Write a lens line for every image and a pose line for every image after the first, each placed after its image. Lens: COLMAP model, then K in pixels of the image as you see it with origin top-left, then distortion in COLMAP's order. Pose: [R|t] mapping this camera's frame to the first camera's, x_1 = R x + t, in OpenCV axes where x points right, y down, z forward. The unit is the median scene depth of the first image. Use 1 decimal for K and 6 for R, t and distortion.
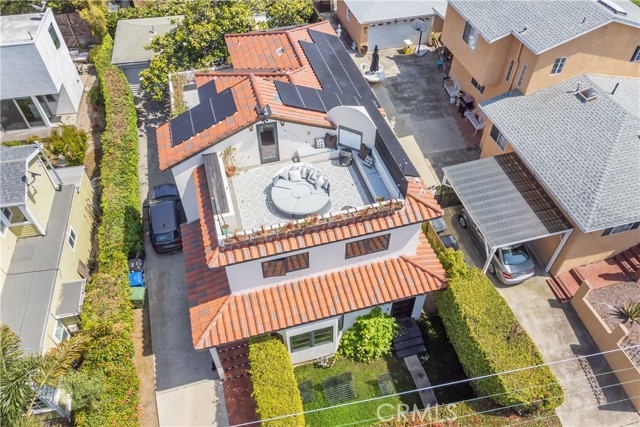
lens RADIAL K [[469.7, 0, 320.0], [0, 469.7, 213.5], [0, 0, 1]] dist [0.007331, 0.003385]
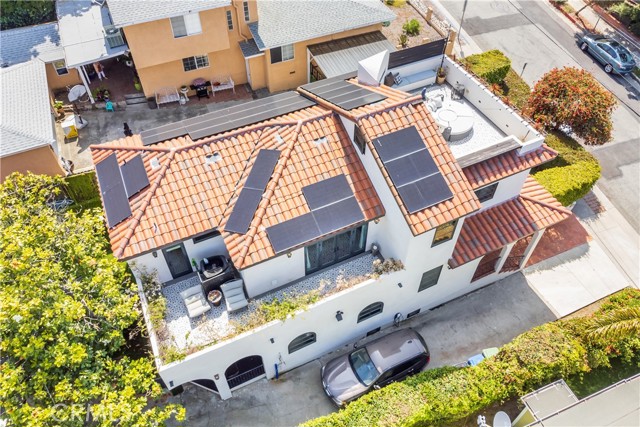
lens RADIAL K [[469.5, 0, 320.0], [0, 469.5, 188.2], [0, 0, 1]] dist [0.005400, 0.001744]
pose [[-0.161961, -0.724100, 0.670408, -0.838502], [0.728664, 0.370381, 0.576079, -0.821838], [-0.665446, 0.581805, 0.467638, 0.744529]]
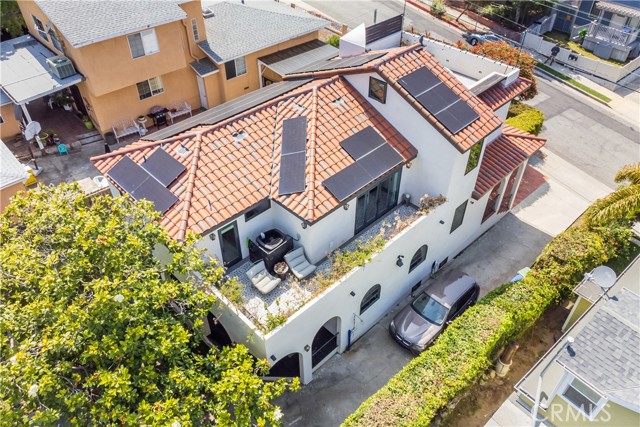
lens RADIAL K [[469.7, 0, 320.0], [0, 469.7, 213.5], [0, 0, 1]] dist [0.007331, 0.003385]
pose [[-0.474652, -0.578241, 0.663584, -0.898748], [0.653758, 0.273181, 0.705671, -0.963993], [-0.589326, 0.768772, 0.248364, 1.097761]]
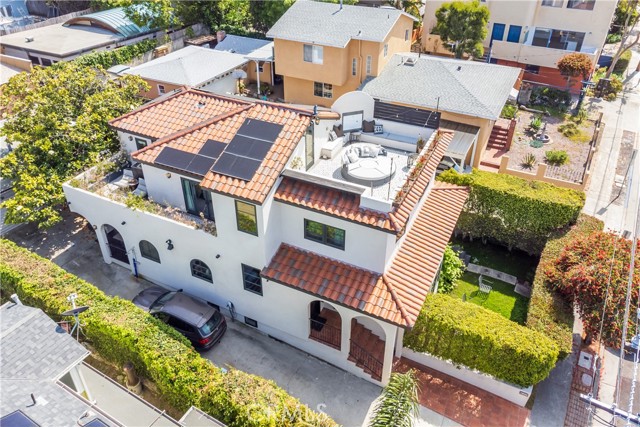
lens RADIAL K [[473.6, 0, 318.3], [0, 473.6, 186.4], [0, 0, 1]] dist [0.007259, 0.002631]
pose [[0.667597, -0.390510, 0.633890, -0.820758], [0.545061, 0.836330, -0.058821, -0.001895], [-0.507171, 0.384777, 0.771183, 0.203362]]
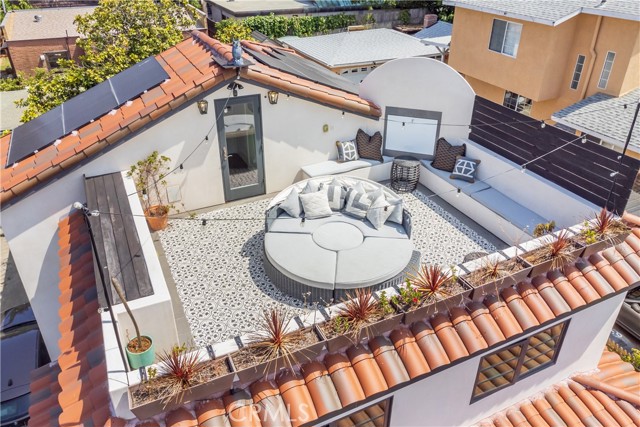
lens RADIAL K [[472.7, 0, 317.5], [0, 472.7, 200.7], [0, 0, 1]] dist [0.003684, 0.005289]
pose [[0.985552, -0.076996, 0.150861, -0.112027], [0.119121, 0.948287, -0.294213, 0.038509], [-0.120406, 0.307933, 0.943758, 0.587951]]
